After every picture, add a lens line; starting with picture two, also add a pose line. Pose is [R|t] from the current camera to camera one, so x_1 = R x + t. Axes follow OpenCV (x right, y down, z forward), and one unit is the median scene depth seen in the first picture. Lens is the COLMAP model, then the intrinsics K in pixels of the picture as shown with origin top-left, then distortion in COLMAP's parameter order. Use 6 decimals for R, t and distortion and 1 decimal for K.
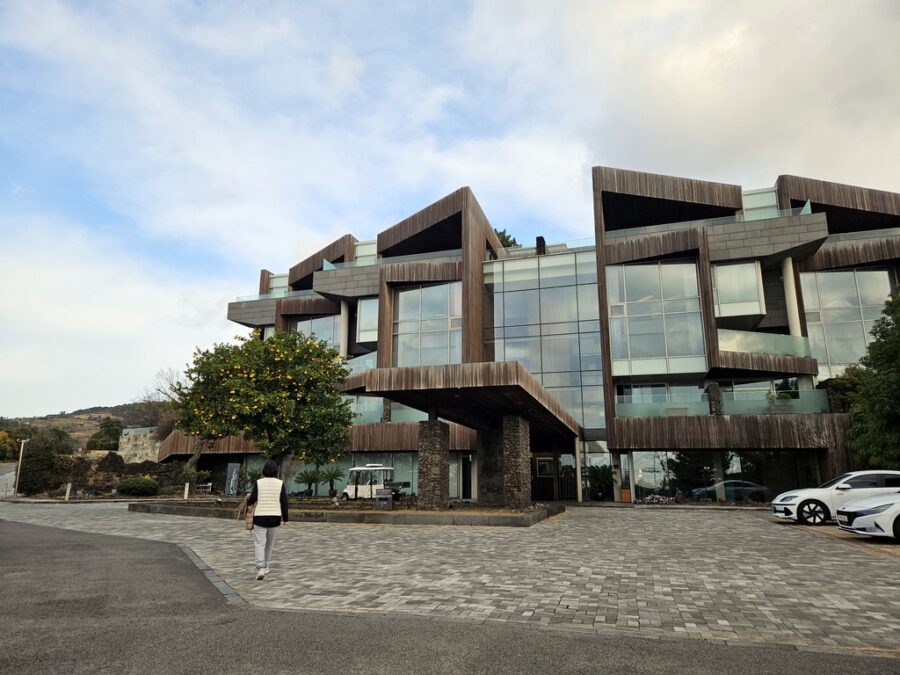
lens RADIAL K [[593.4, 0, 451.6], [0, 593.4, 335.3], [0, 0, 1]] dist [0.035305, -0.000855]
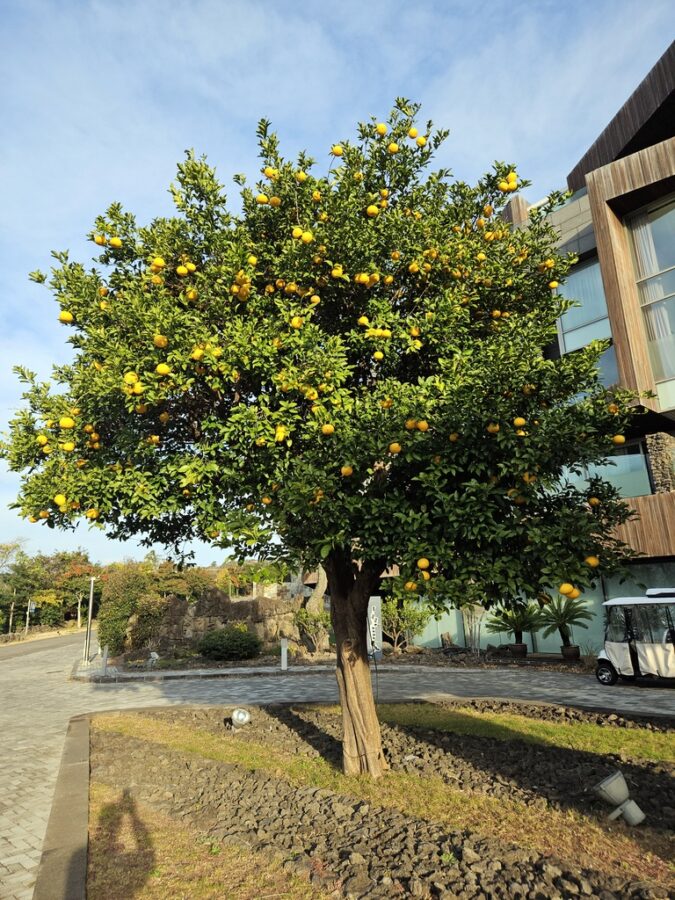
lens RADIAL K [[593.4, 0, 335.2], [0, 593.4, 447.3], [0, 0, 1]] dist [0.035305, -0.000855]
pose [[0.860159, -0.165578, -0.482401, -0.105010], [0.157972, 0.985815, -0.056693, 0.102951], [0.484945, -0.027441, 0.874114, 0.504551]]
